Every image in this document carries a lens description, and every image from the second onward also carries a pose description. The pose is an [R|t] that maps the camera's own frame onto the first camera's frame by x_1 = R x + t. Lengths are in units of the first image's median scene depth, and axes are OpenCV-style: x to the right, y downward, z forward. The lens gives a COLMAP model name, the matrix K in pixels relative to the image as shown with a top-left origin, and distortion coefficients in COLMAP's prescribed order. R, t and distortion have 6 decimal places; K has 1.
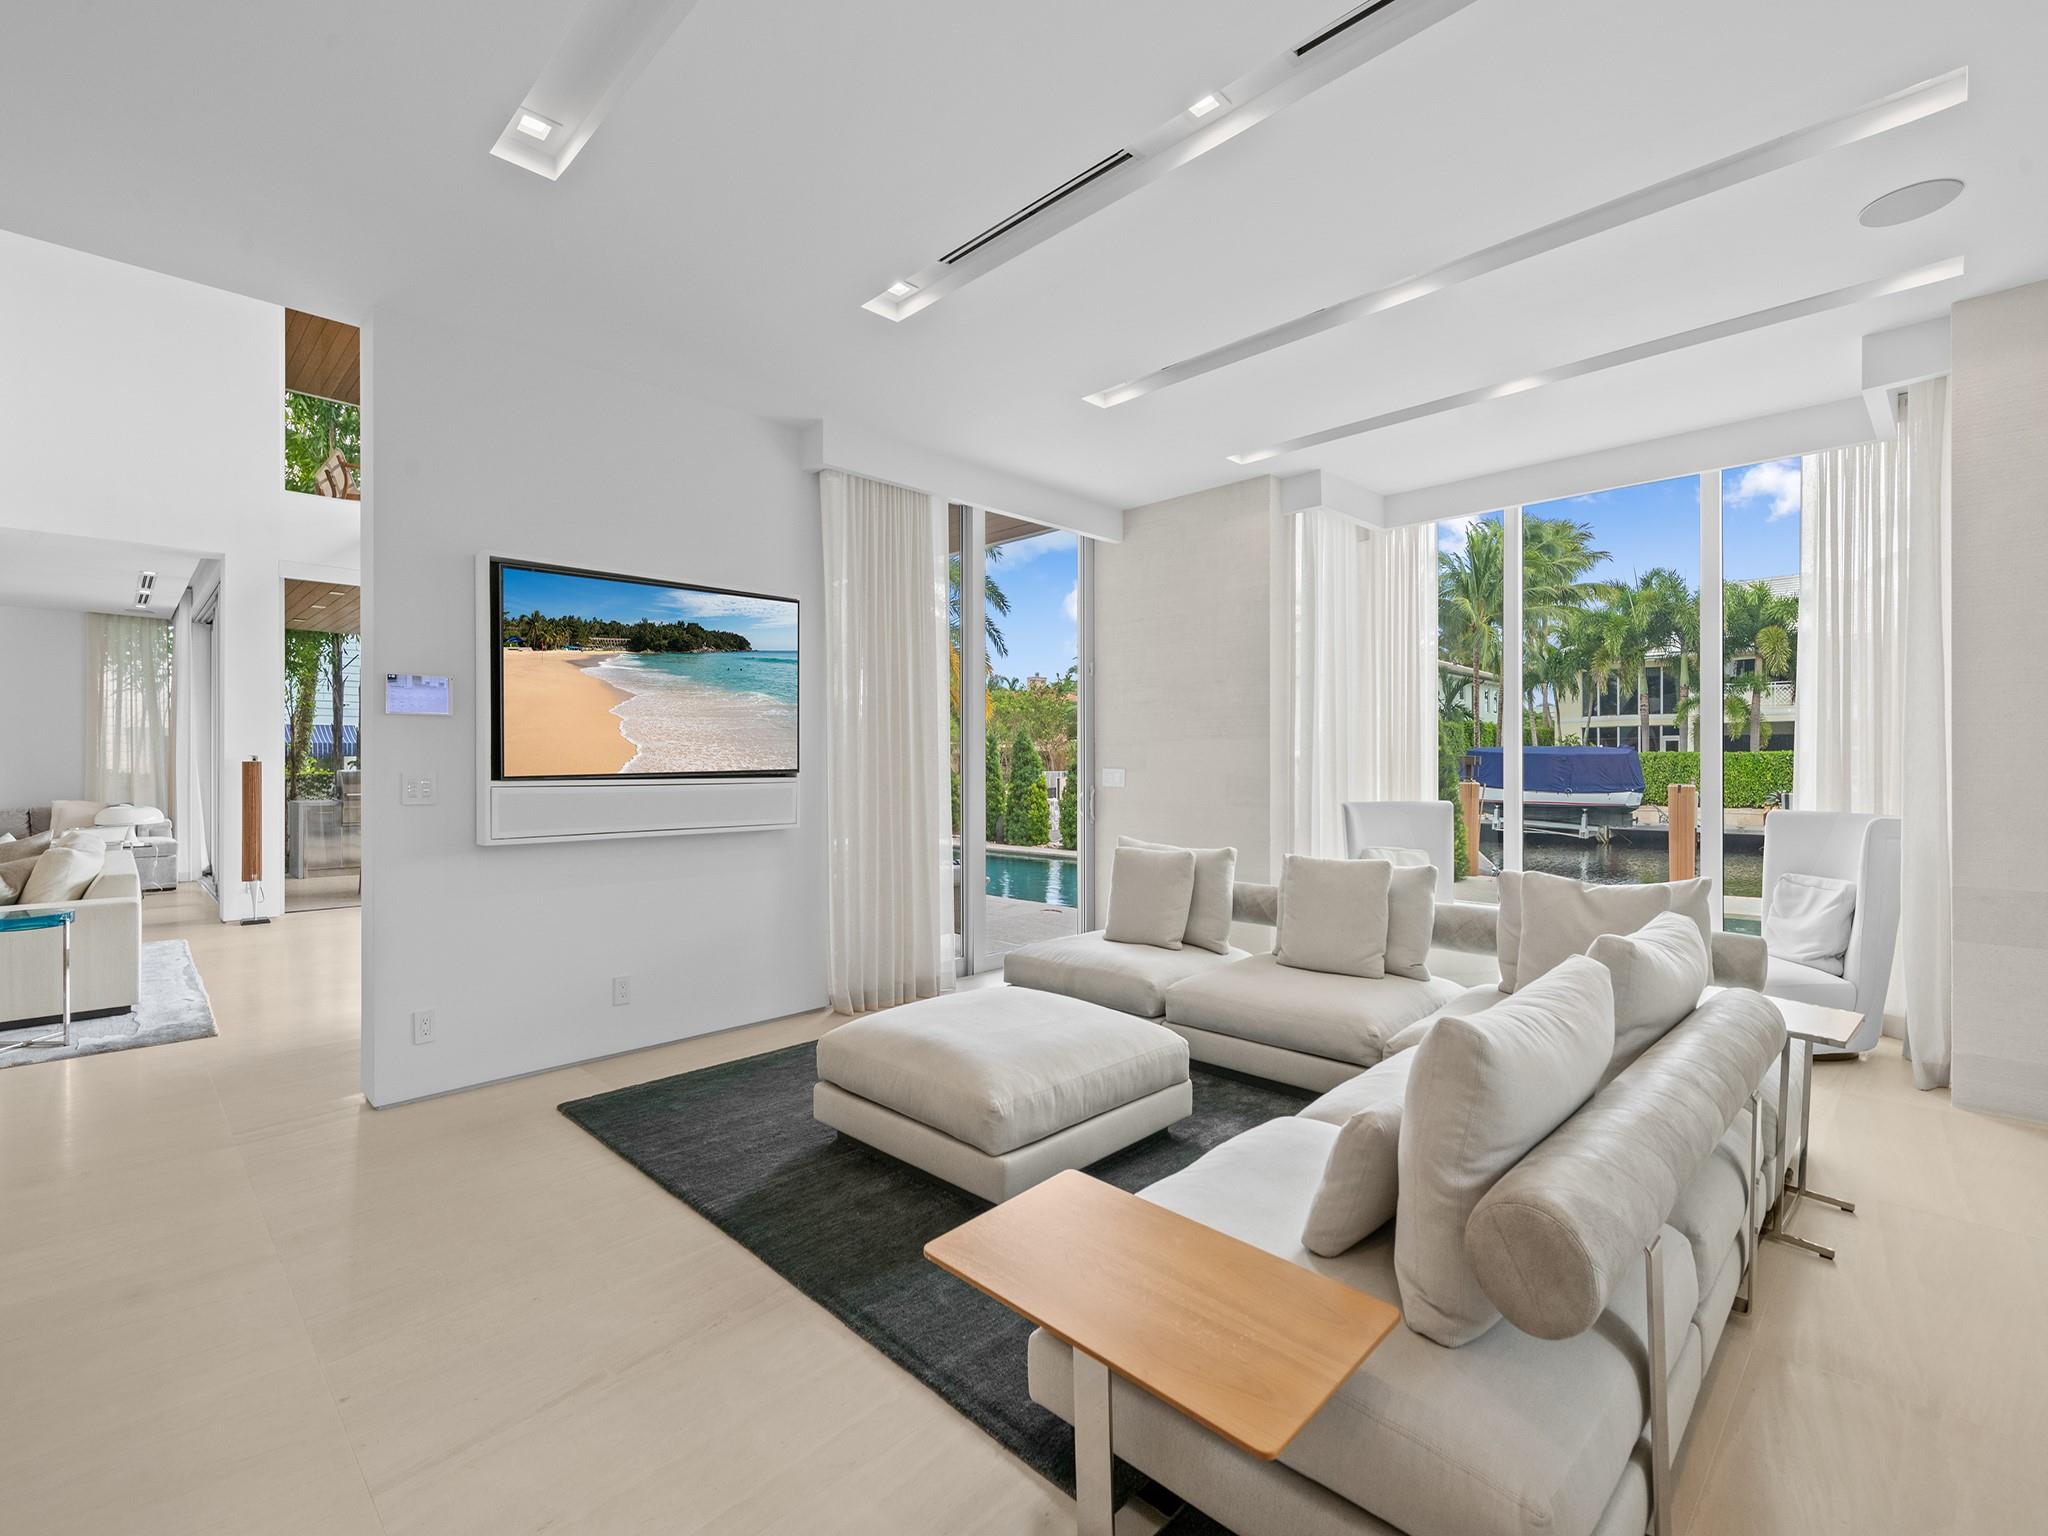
lens RADIAL K [[906.1, 0, 1017.0], [0, 906.1, 767.3], [0, 0, 1]] dist [0.016844, -0.000610]
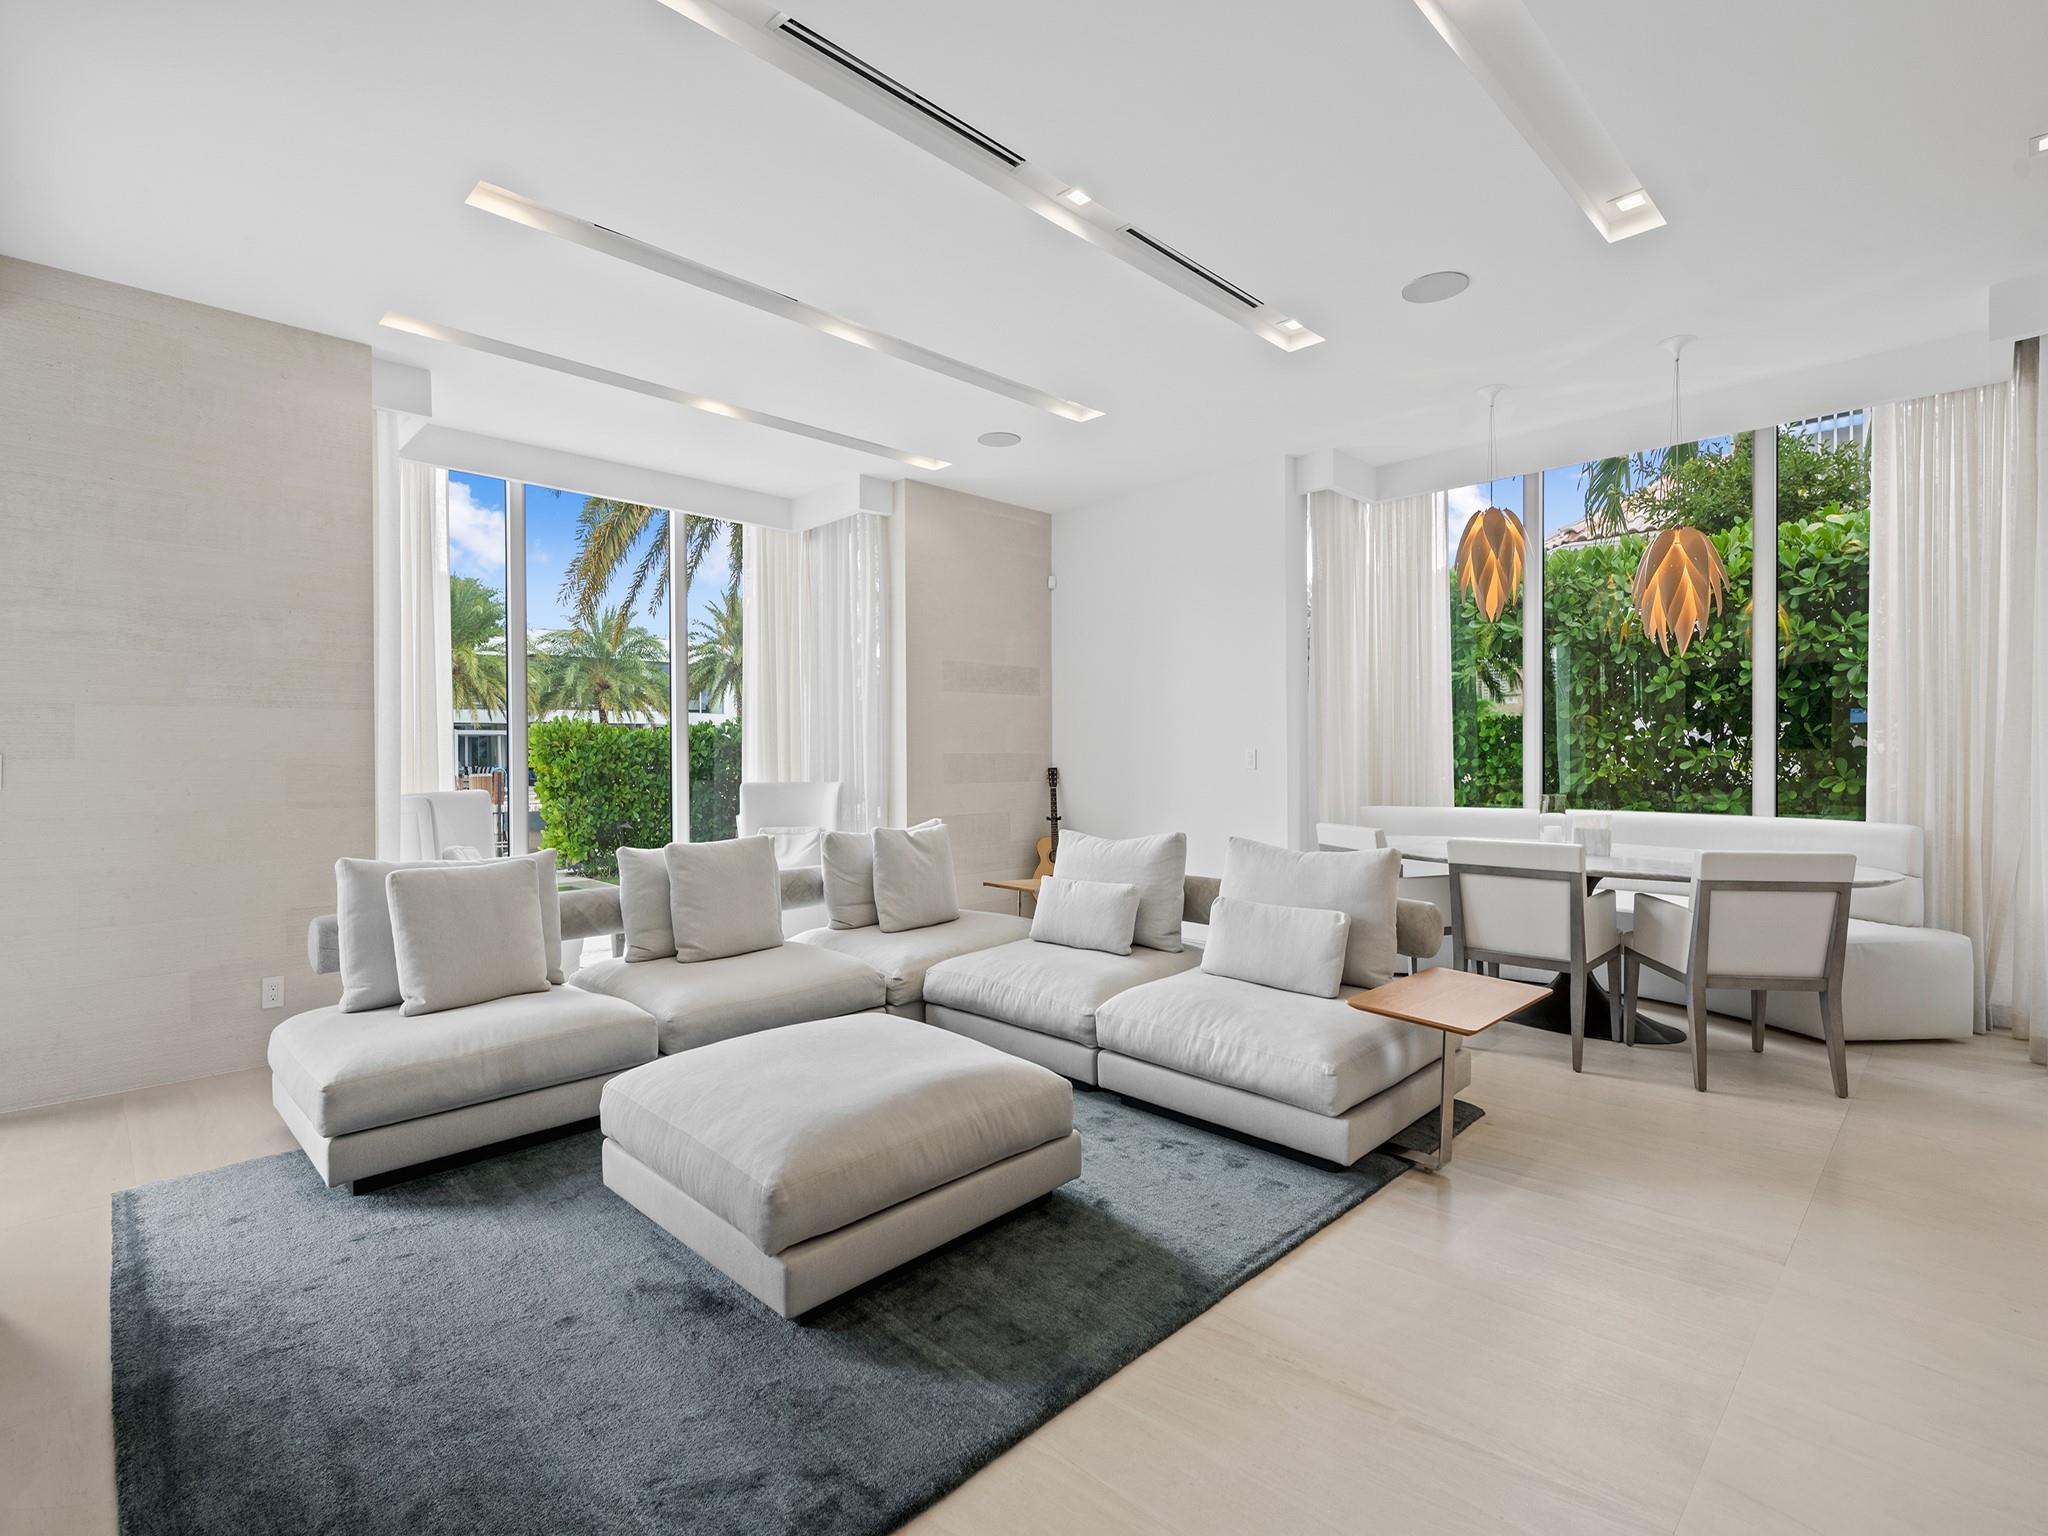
lens RADIAL K [[956.6, 0, 1016.2], [0, 956.6, 763.5], [0, 0, 1]] dist [0.002331, -0.000935]
pose [[0.022393, -0.009758, 0.999702, -0.179585], [0.011946, 0.999884, 0.009492, 0.003497], [-0.999678, 0.011730, 0.022507, 0.176119]]
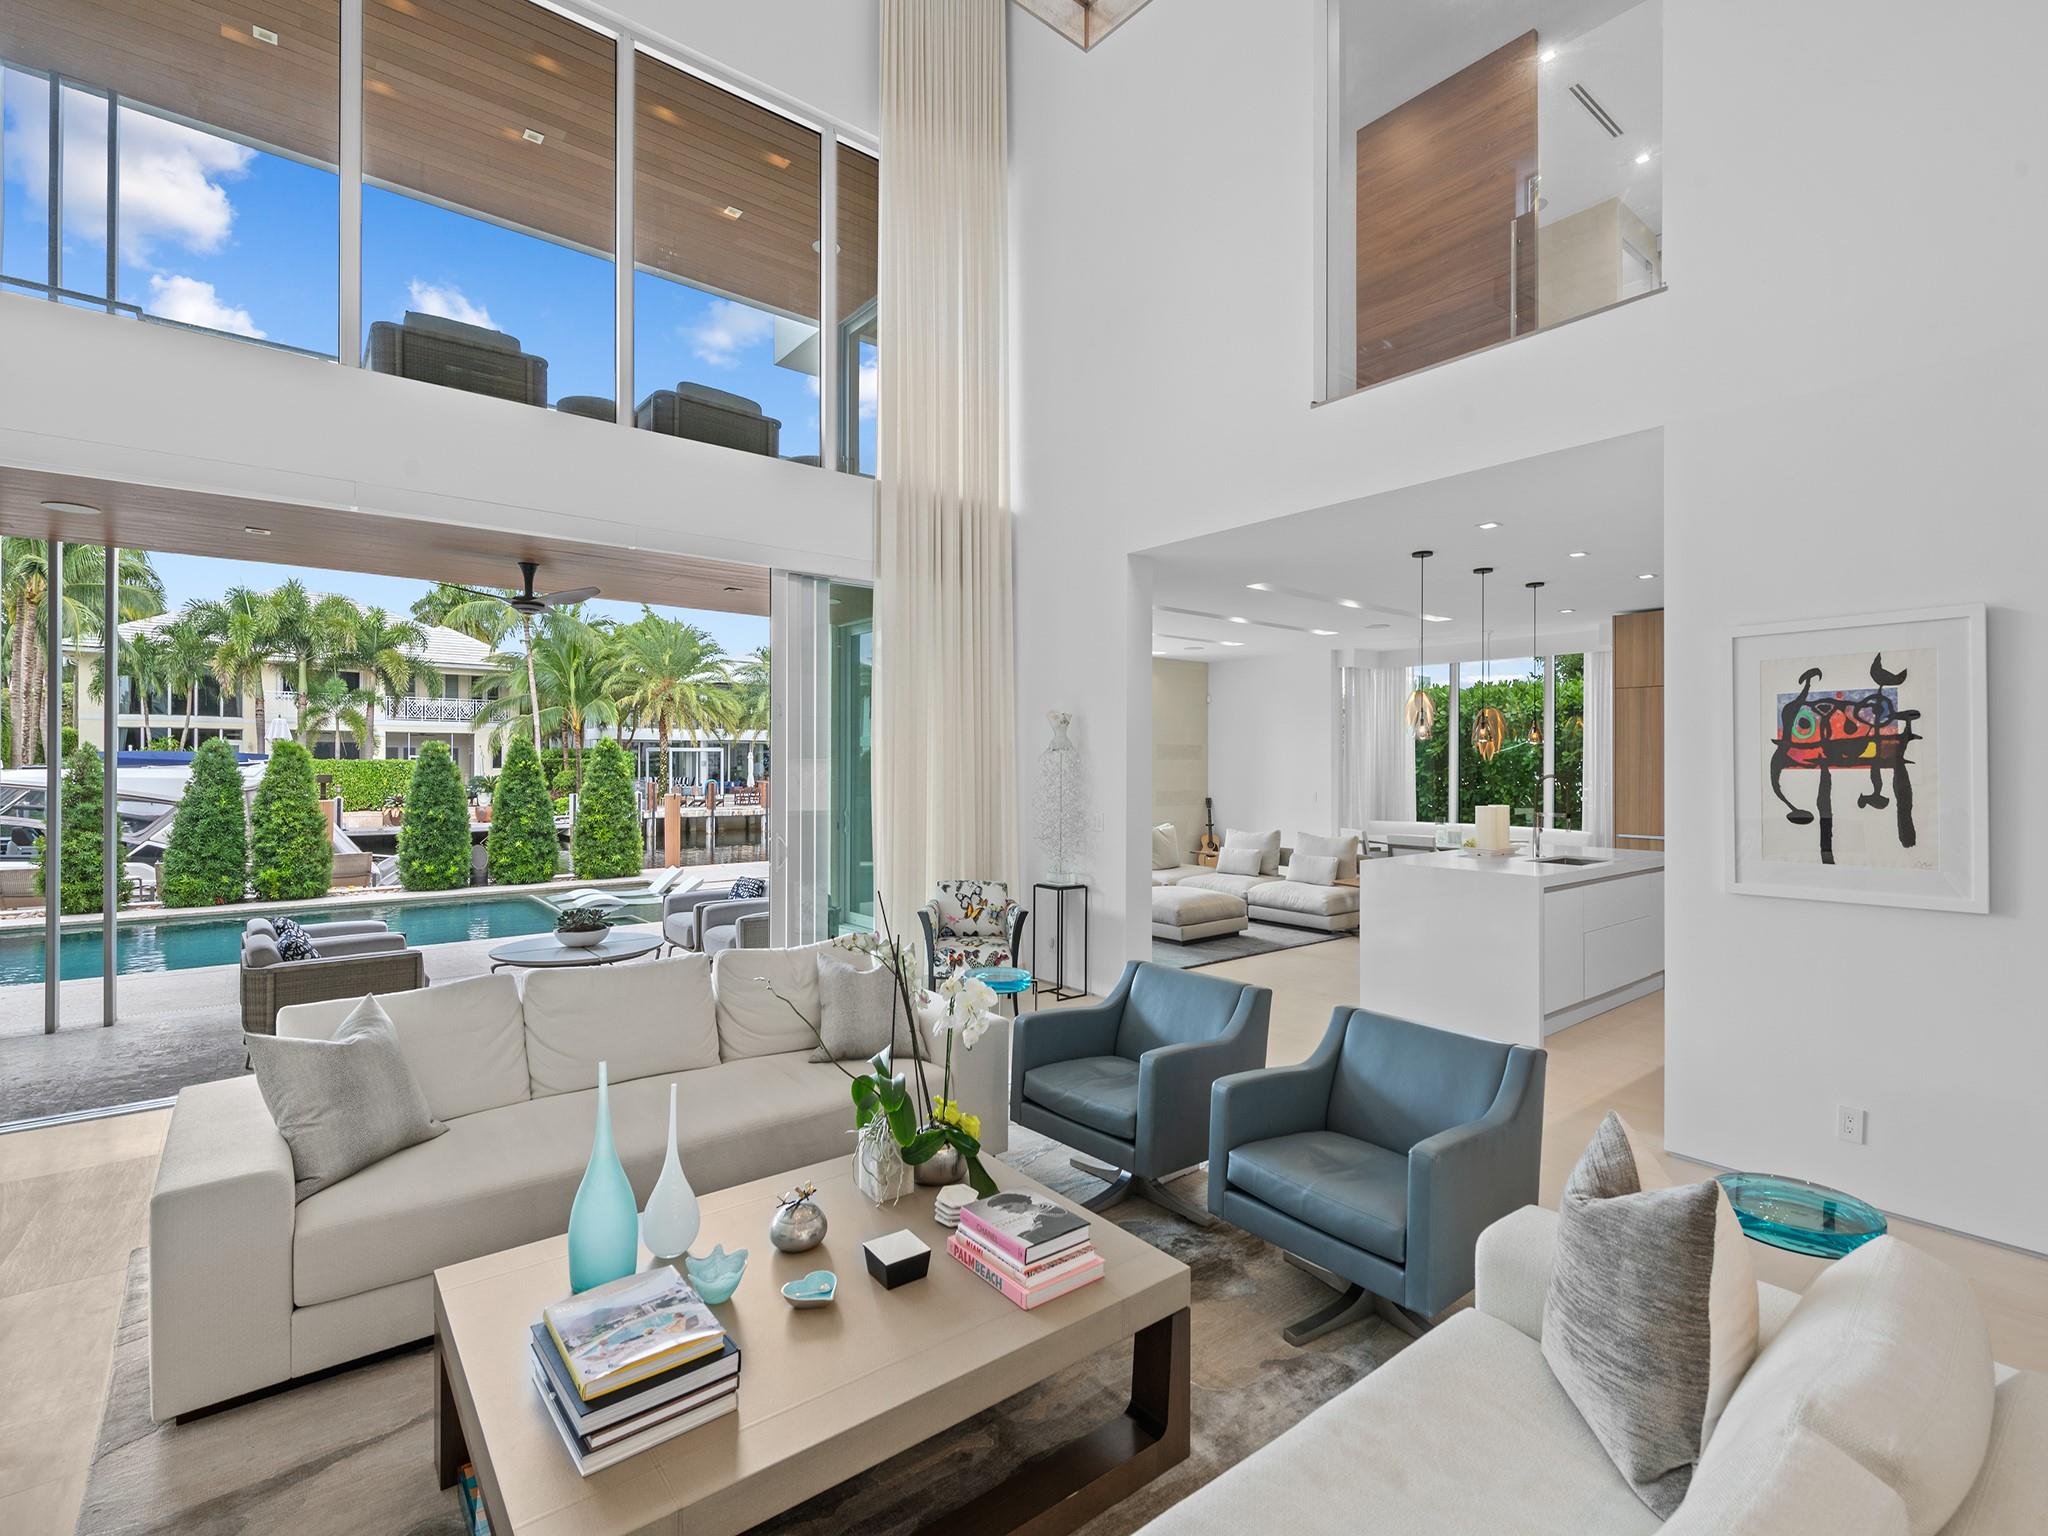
lens RADIAL K [[956.6, 0, 1016.2], [0, 956.6, 763.5], [0, 0, 1]] dist [0.002331, -0.000935]
pose [[0.118823, 0.002704, 0.992912, -0.597800], [0.001563, 0.999995, -0.002910, -0.018814], [-0.992914, 0.001897, 0.118818, 0.238876]]
